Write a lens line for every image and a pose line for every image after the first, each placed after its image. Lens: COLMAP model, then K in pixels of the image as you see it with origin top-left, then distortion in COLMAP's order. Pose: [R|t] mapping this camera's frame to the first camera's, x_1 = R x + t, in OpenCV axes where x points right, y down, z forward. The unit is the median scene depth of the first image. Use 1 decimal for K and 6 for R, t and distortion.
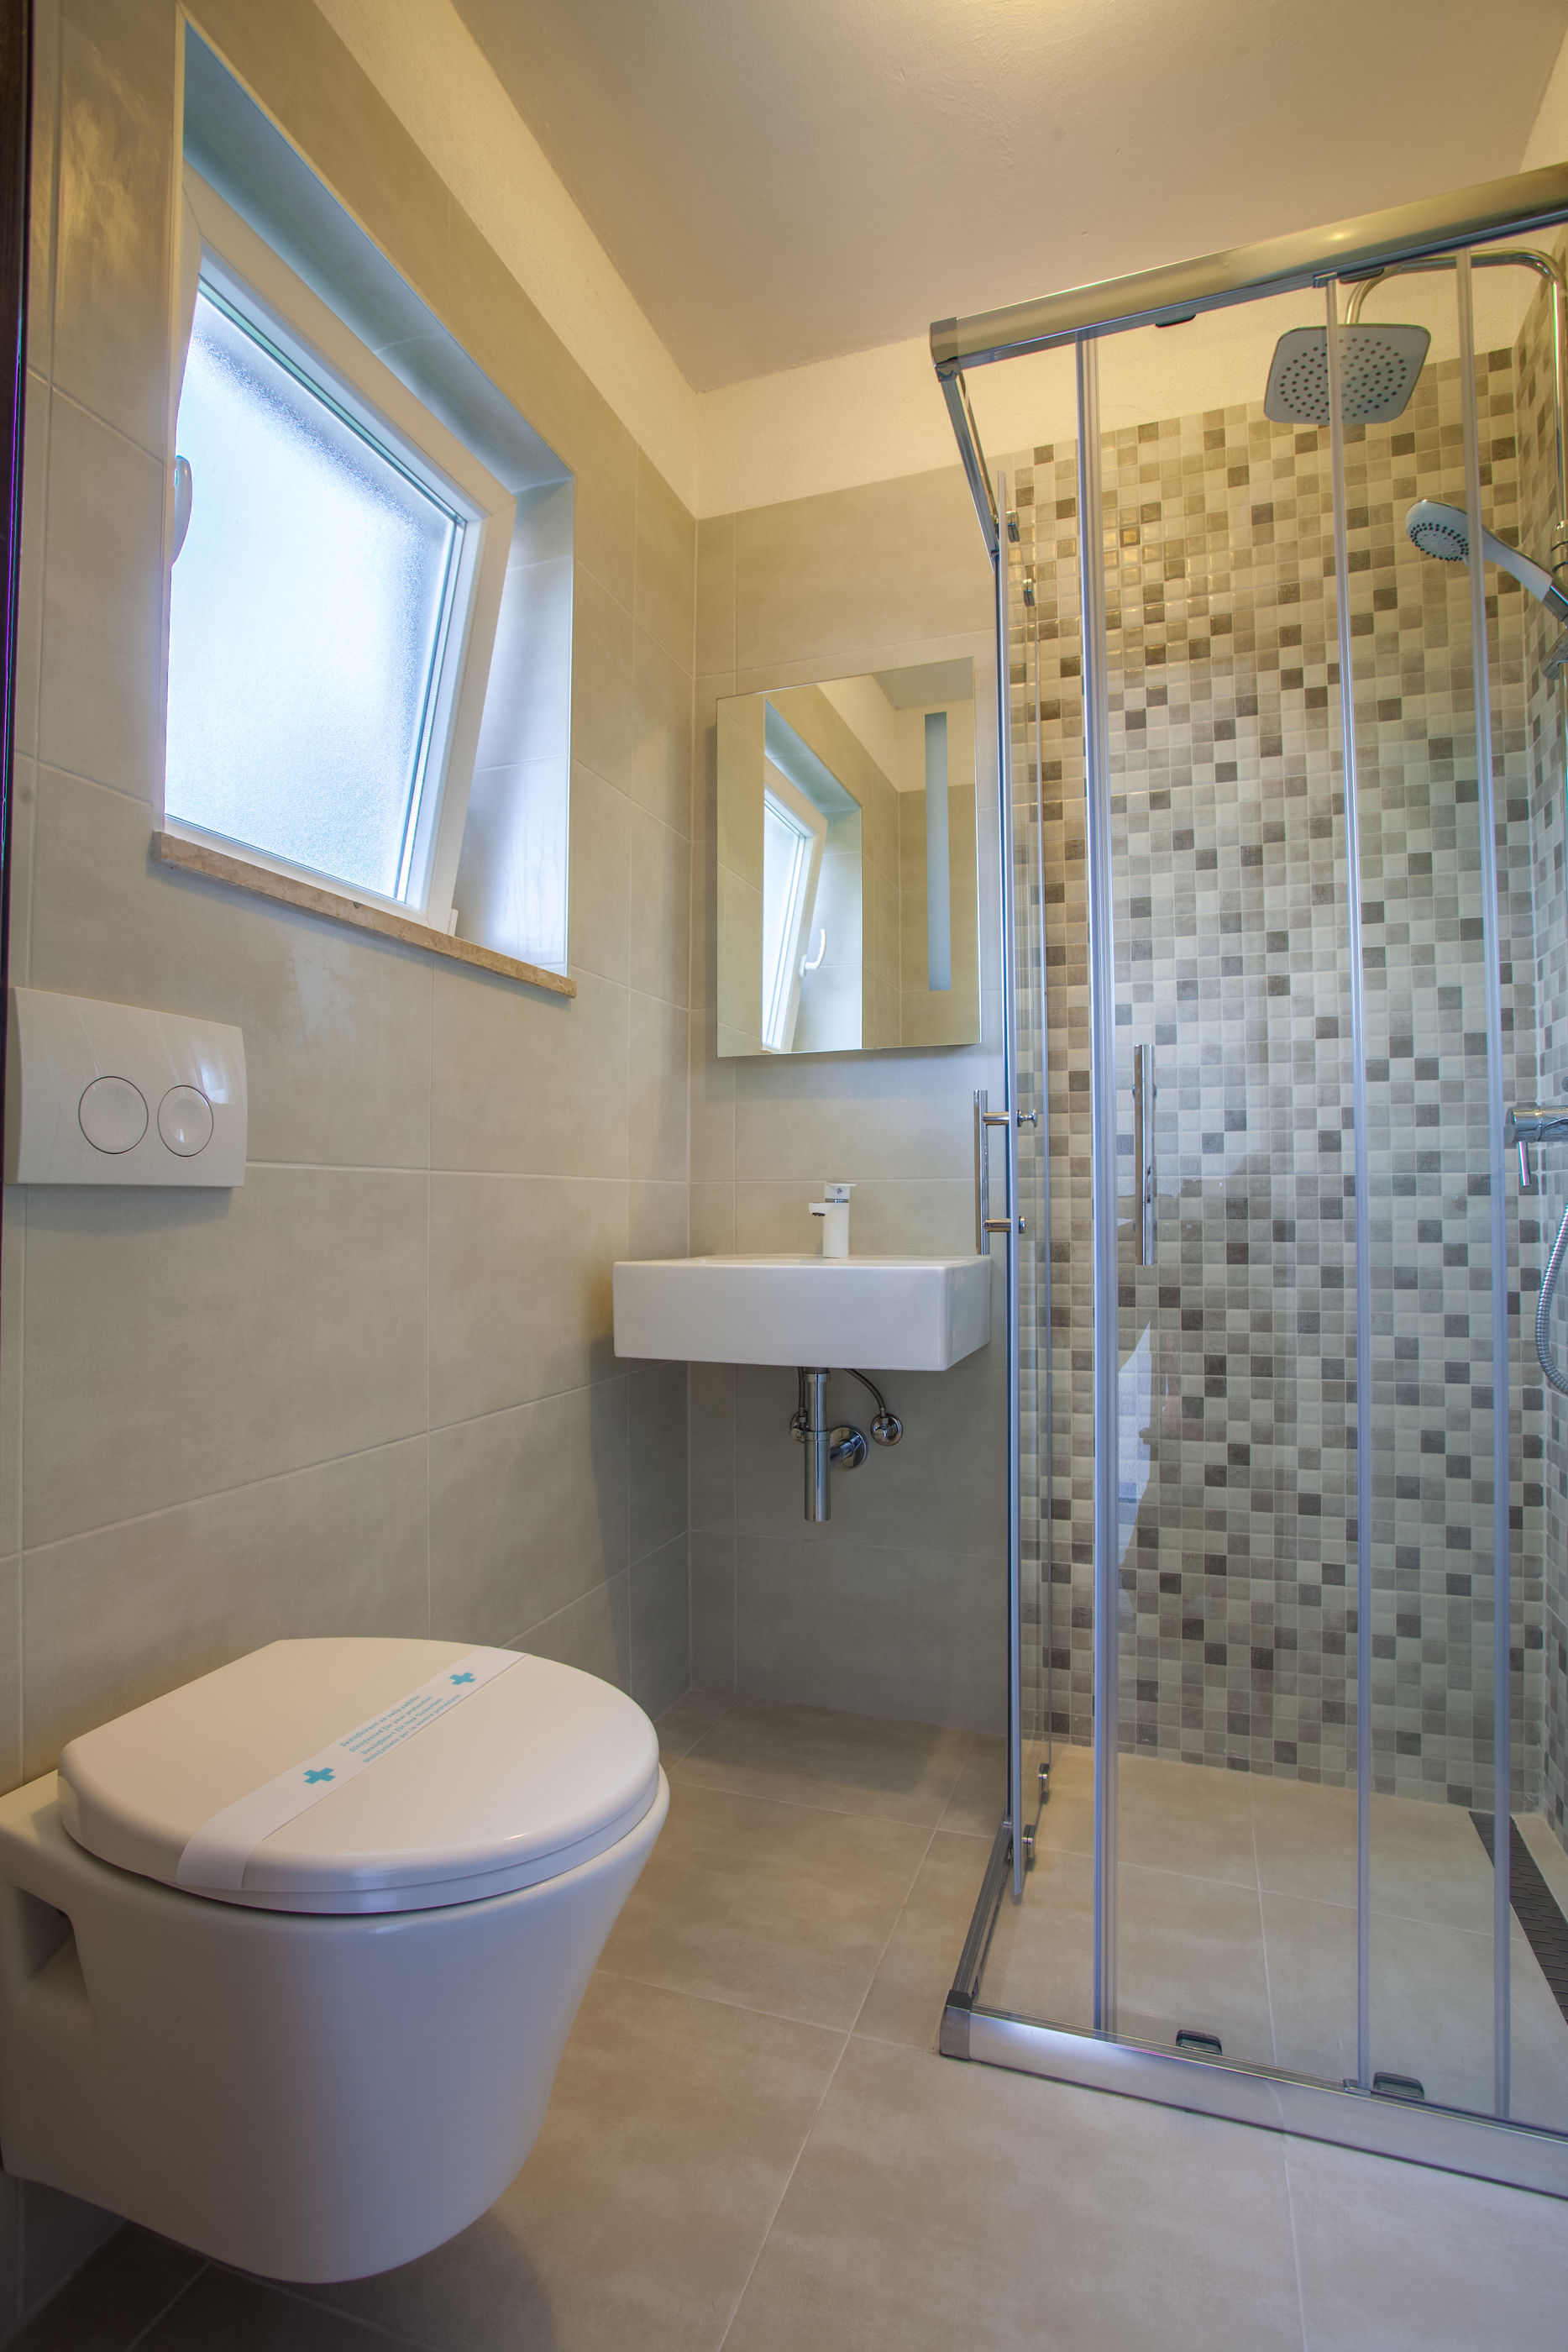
lens RADIAL K [[1181.0, 0, 784.0], [0, 1181.0, 1176.0], [0, 0, 1]] dist [-0.087300, 0.039729]
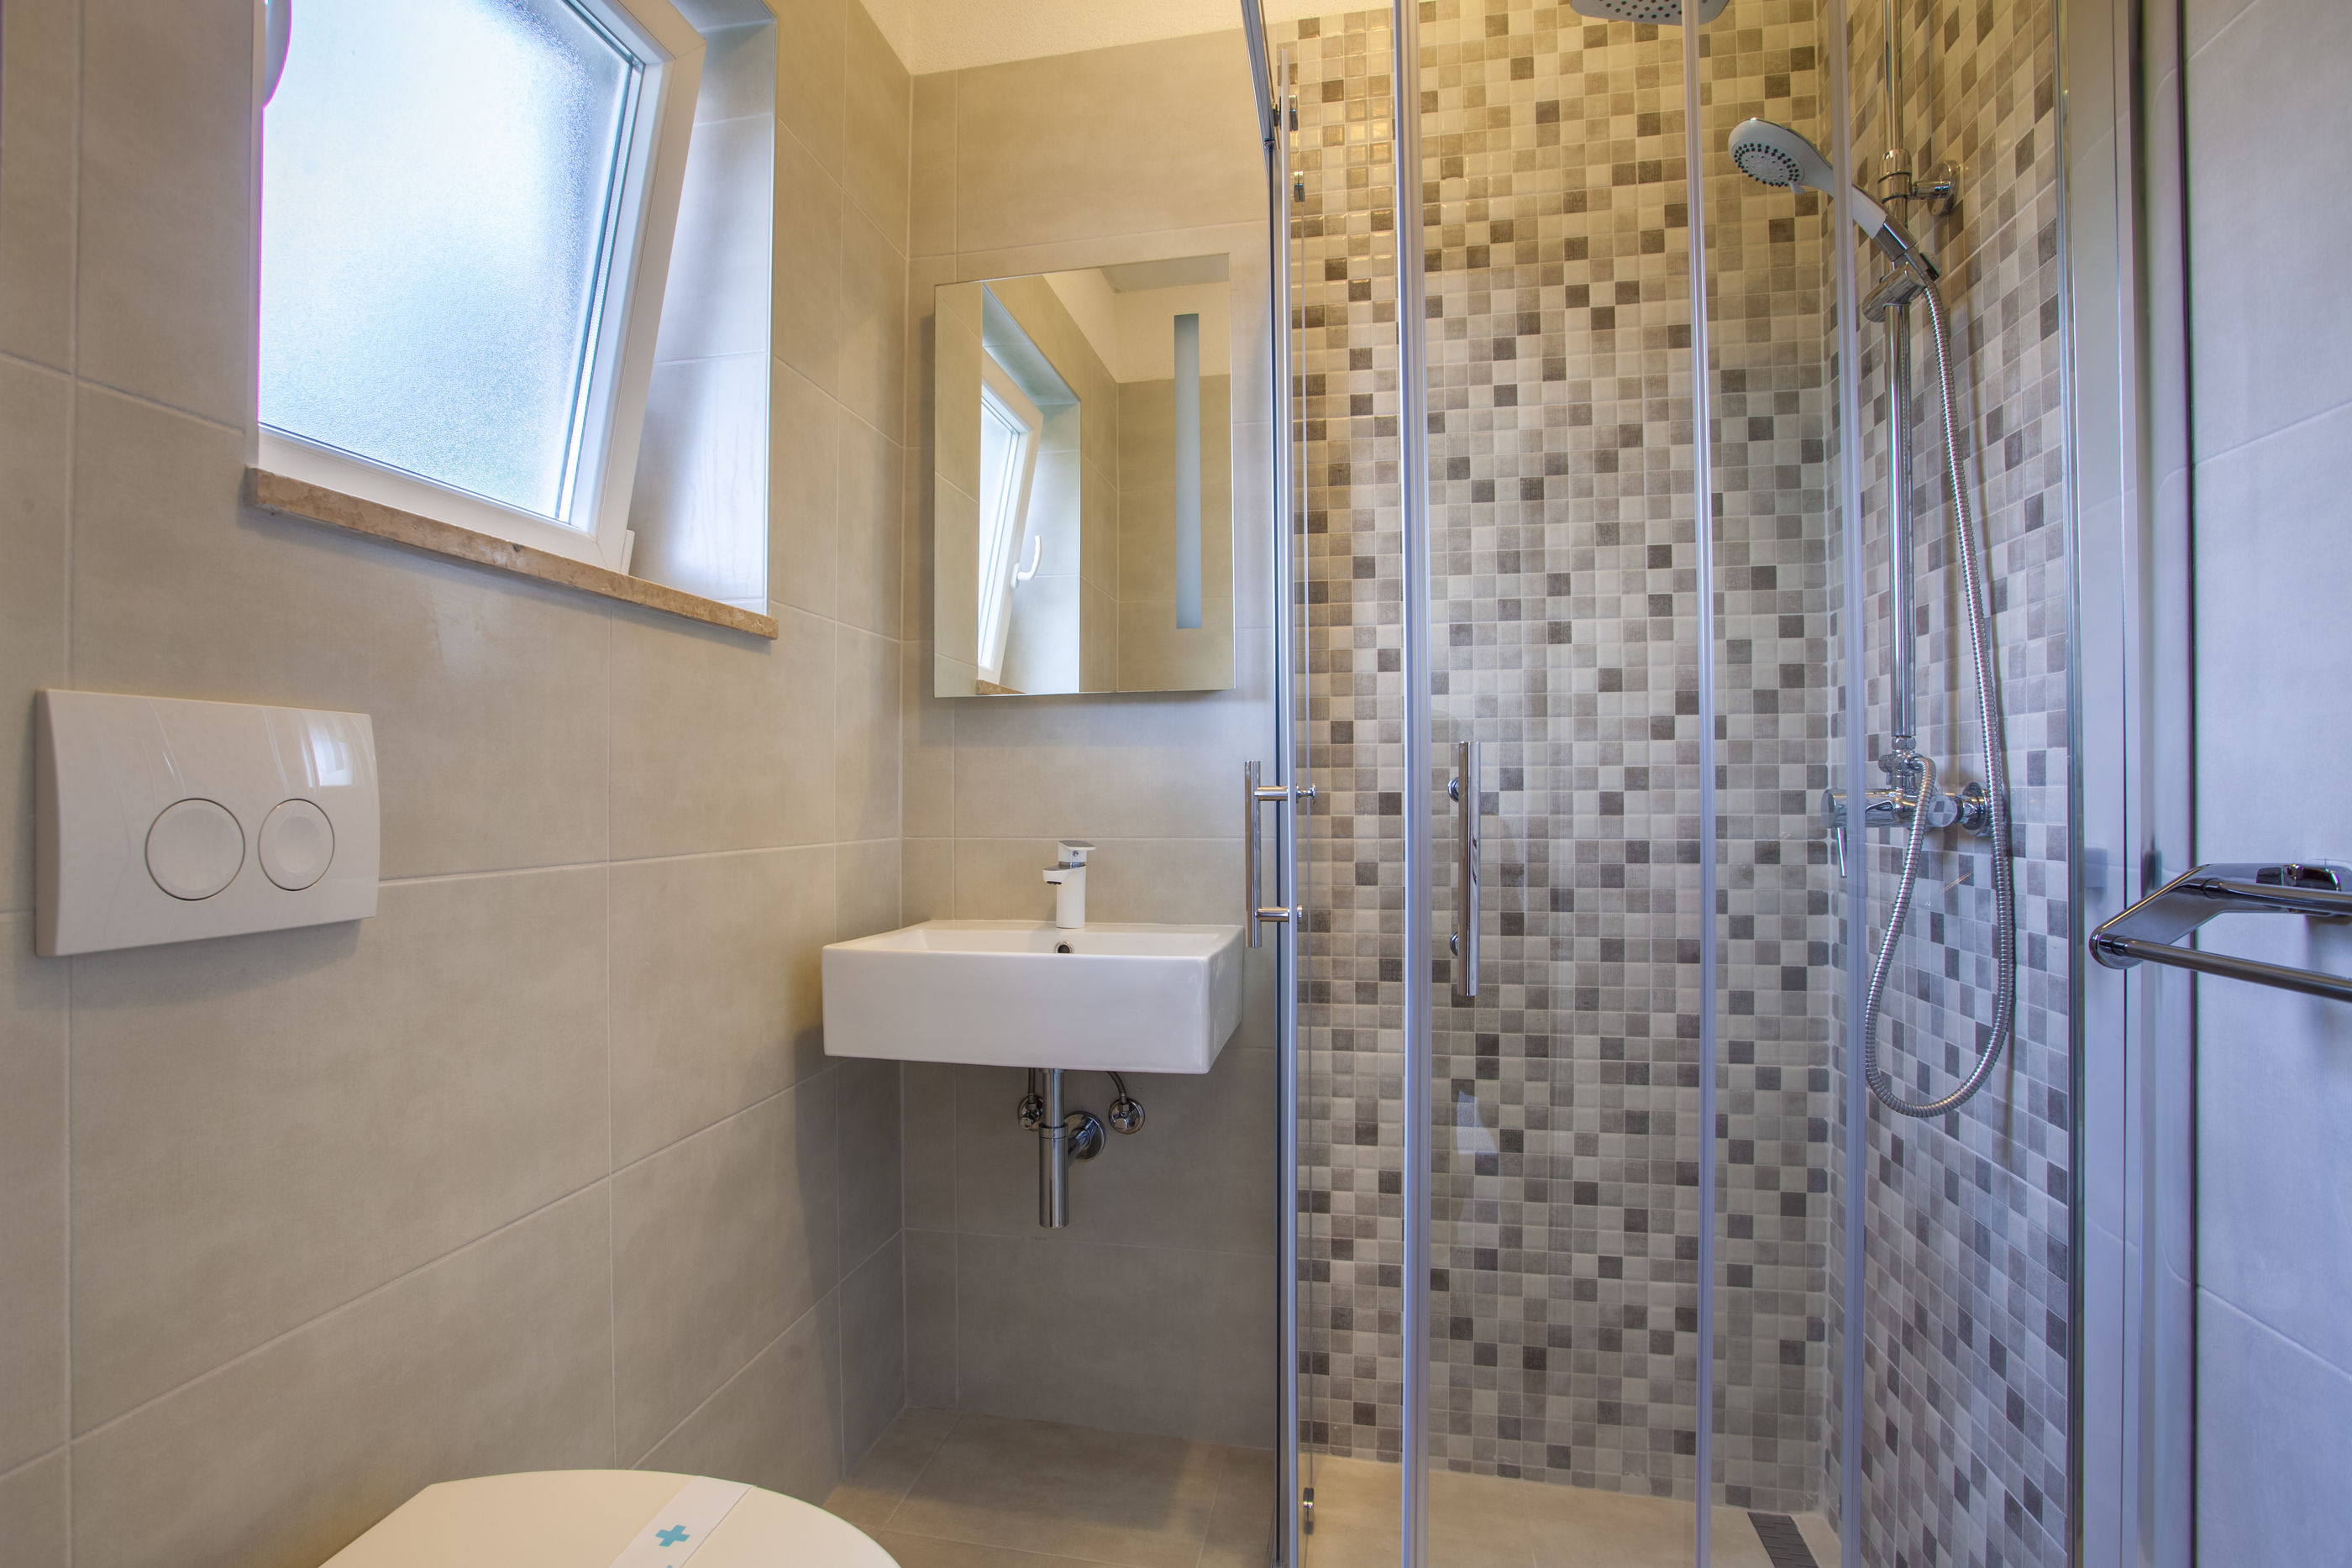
lens RADIAL K [[1230.5, 0, 1102.9], [0, 1230.5, 779.5], [0, 0, 1]] dist [-0.086645, 0.042234]
pose [[0.993053, 0.001126, 0.117663, -0.045585], [-0.003357, 0.999818, 0.018765, -0.065441], [-0.117621, -0.019030, 0.992876, 0.087665]]
